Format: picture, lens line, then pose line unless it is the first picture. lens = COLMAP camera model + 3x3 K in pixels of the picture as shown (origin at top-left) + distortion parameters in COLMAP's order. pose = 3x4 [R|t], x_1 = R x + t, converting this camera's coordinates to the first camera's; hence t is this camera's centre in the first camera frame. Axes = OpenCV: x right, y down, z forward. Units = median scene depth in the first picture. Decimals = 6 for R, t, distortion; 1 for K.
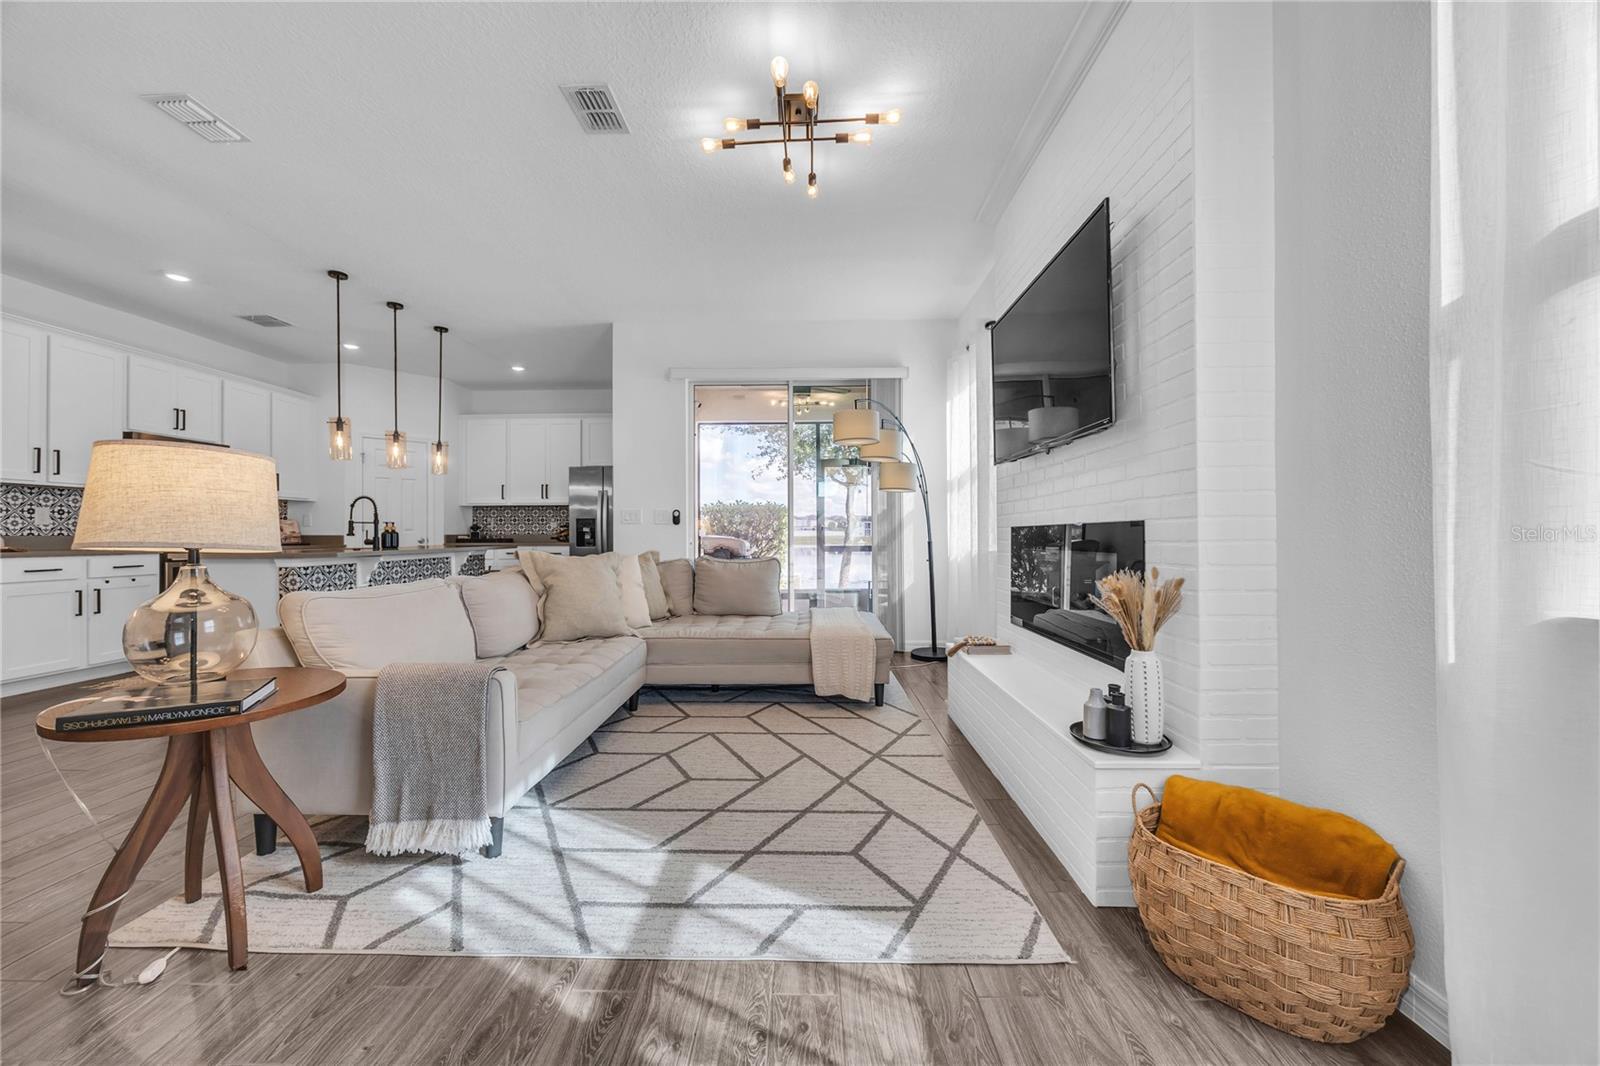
lens RADIAL K [[611.0, 0, 792.0], [0, 611.0, 530.5], [0, 0, 1]] dist [-0.001812, -0.000032]
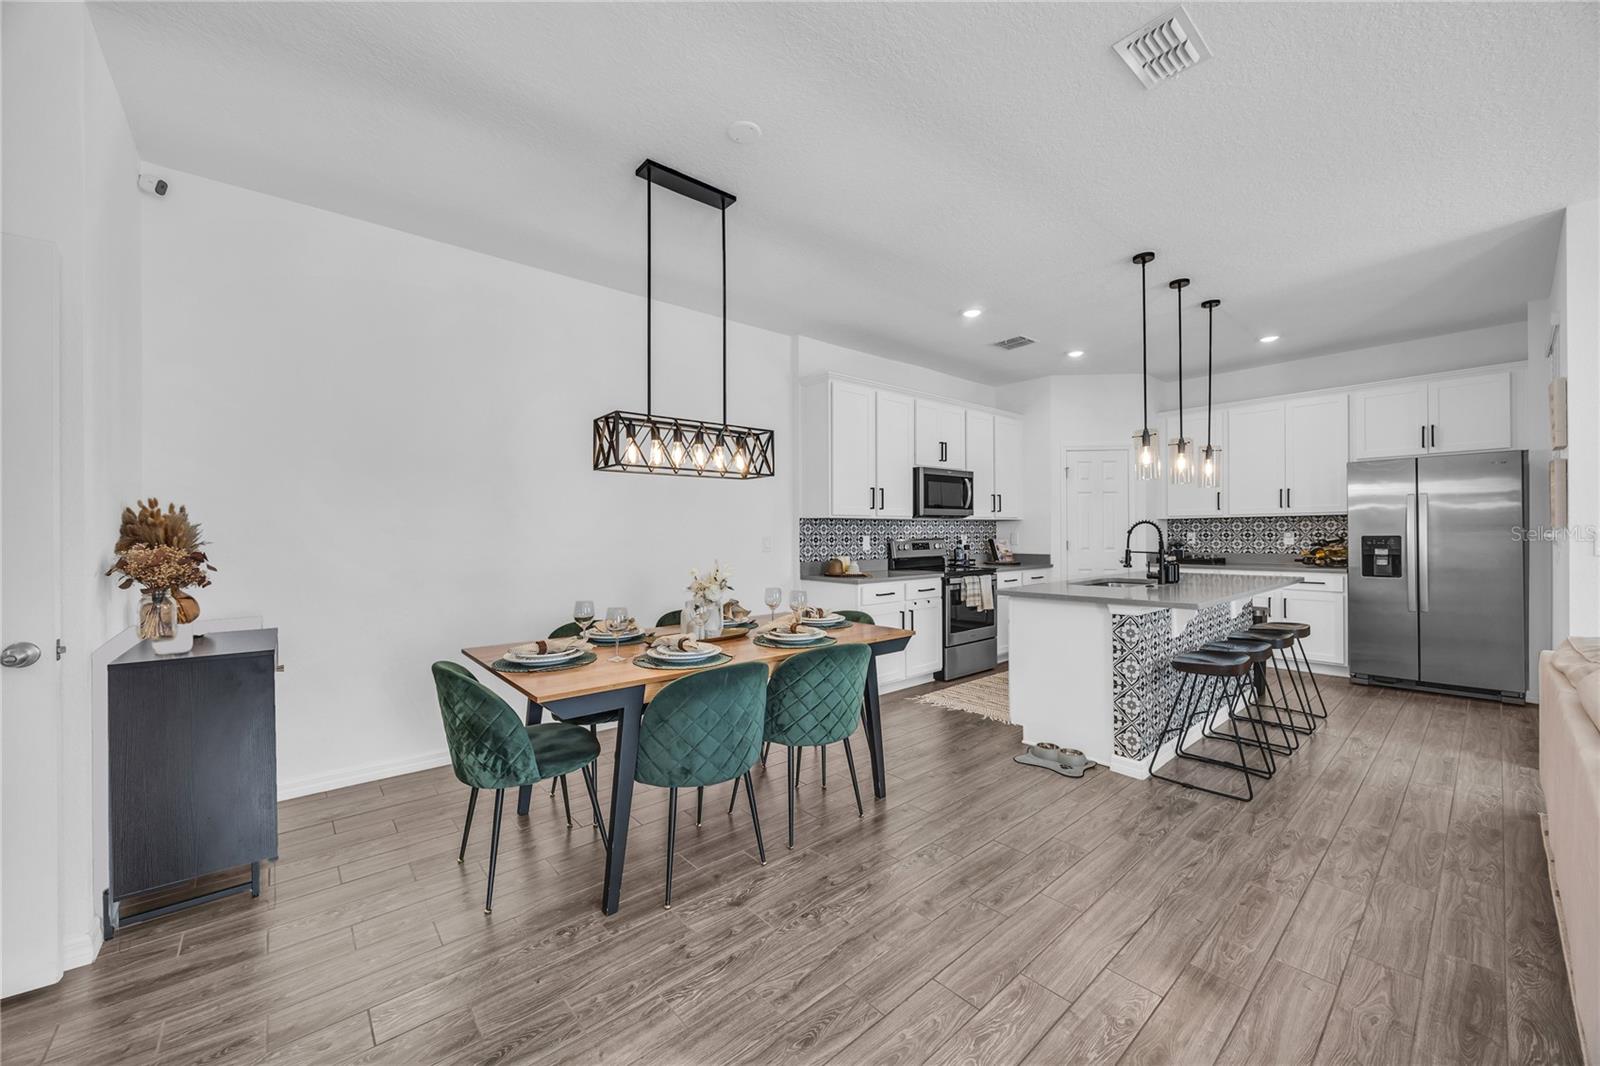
lens RADIAL K [[601.3, 0, 800.0], [0, 601.3, 533.0], [0, 0, 1]] dist [-0.000795, -0.000021]
pose [[0.673201, -0.002638, -0.739455, -0.745951], [0.009750, 0.999938, 0.005309, -0.088404], [0.739395, -0.010784, 0.673185, 0.164824]]
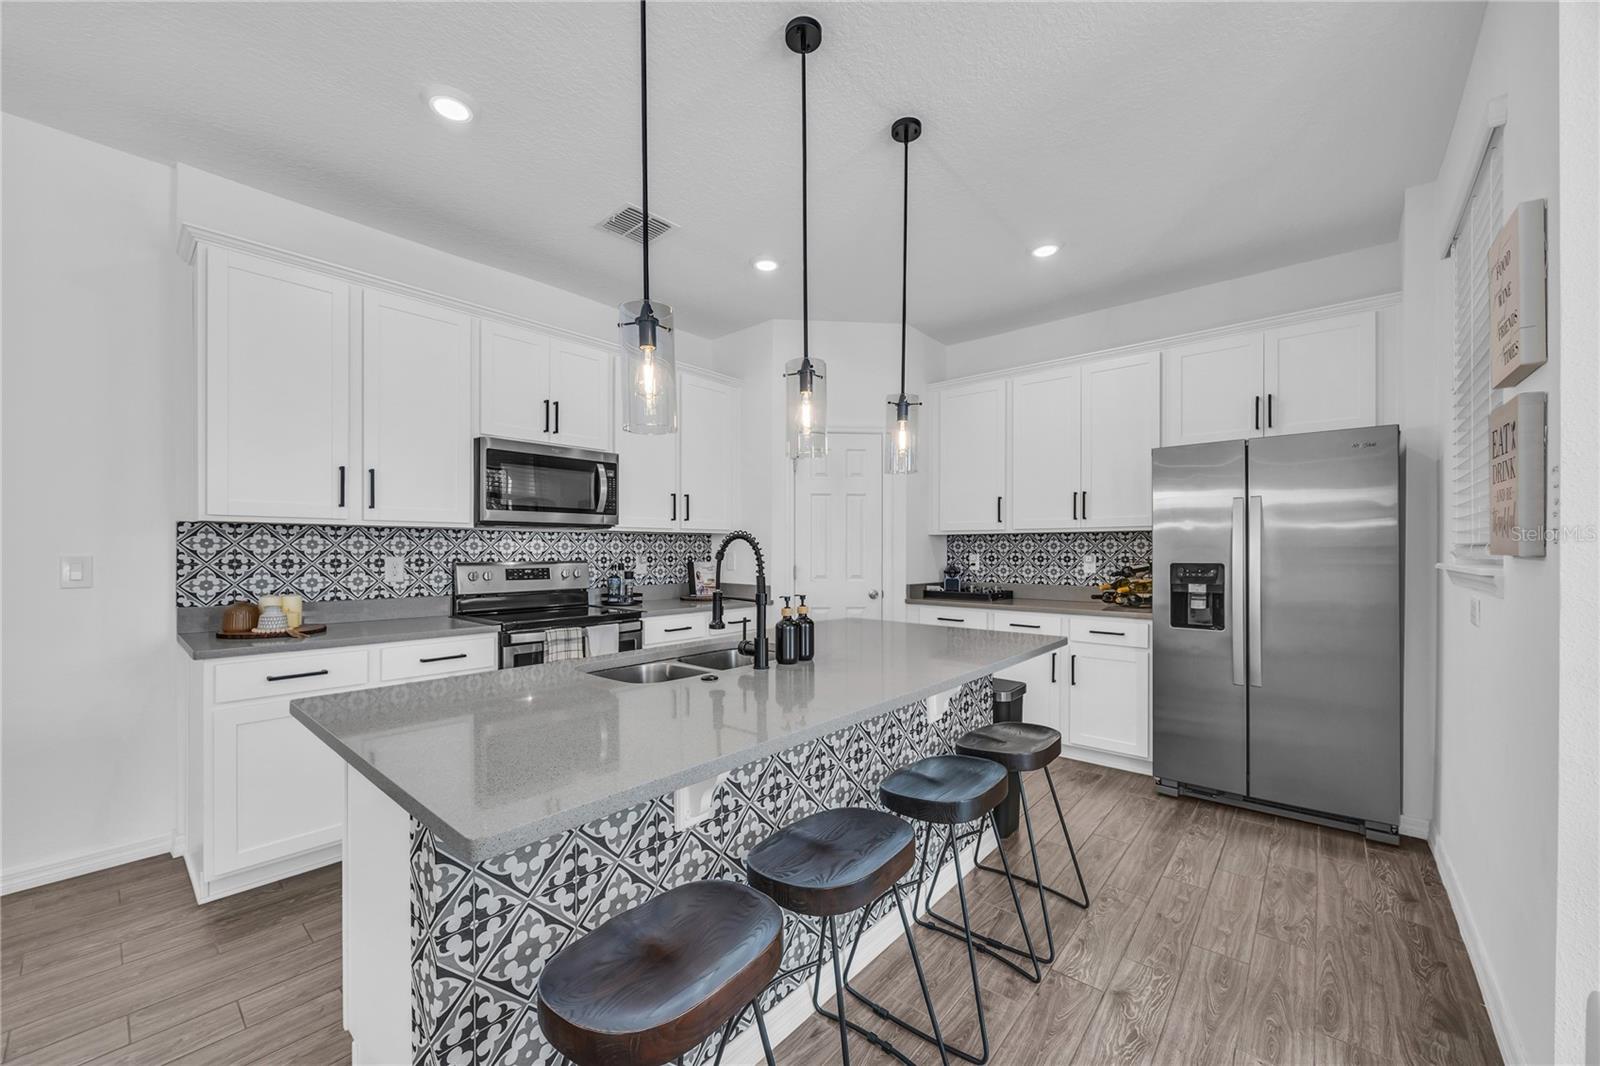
lens RADIAL K [[604.4, 0, 796.3], [0, 604.4, 548.9], [0, 0, 1]] dist [0.000440, 0.000176]
pose [[0.773521, 0.002878, -0.633765, -0.766267], [0.000005, 0.999990, 0.004547, -0.085719], [0.633771, -0.003520, 0.773513, 1.304655]]
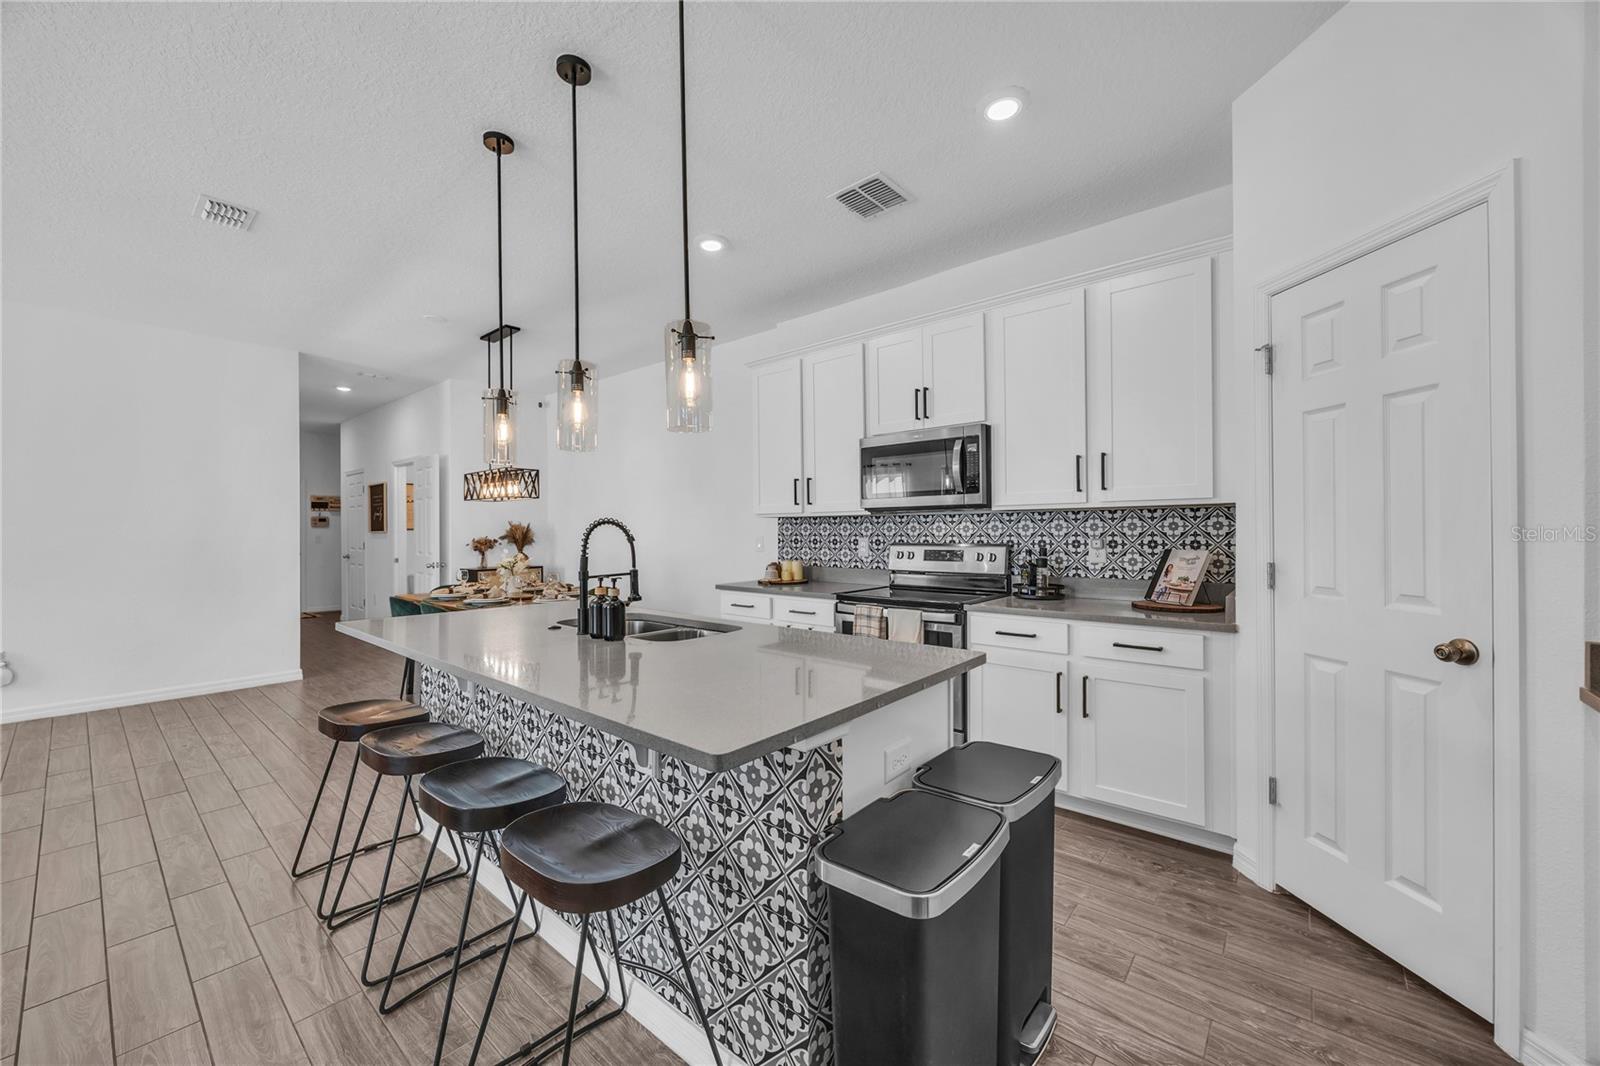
lens RADIAL K [[598.9, 0, 781.0], [0, 598.9, 459.7], [0, 0, 1]] dist [0.000709, 0.000056]
pose [[-0.618088, -0.089126, -0.781040, -0.747981], [0.010937, 0.992481, -0.121909, -0.078903], [0.786033, -0.083892, -0.612466, 2.521718]]
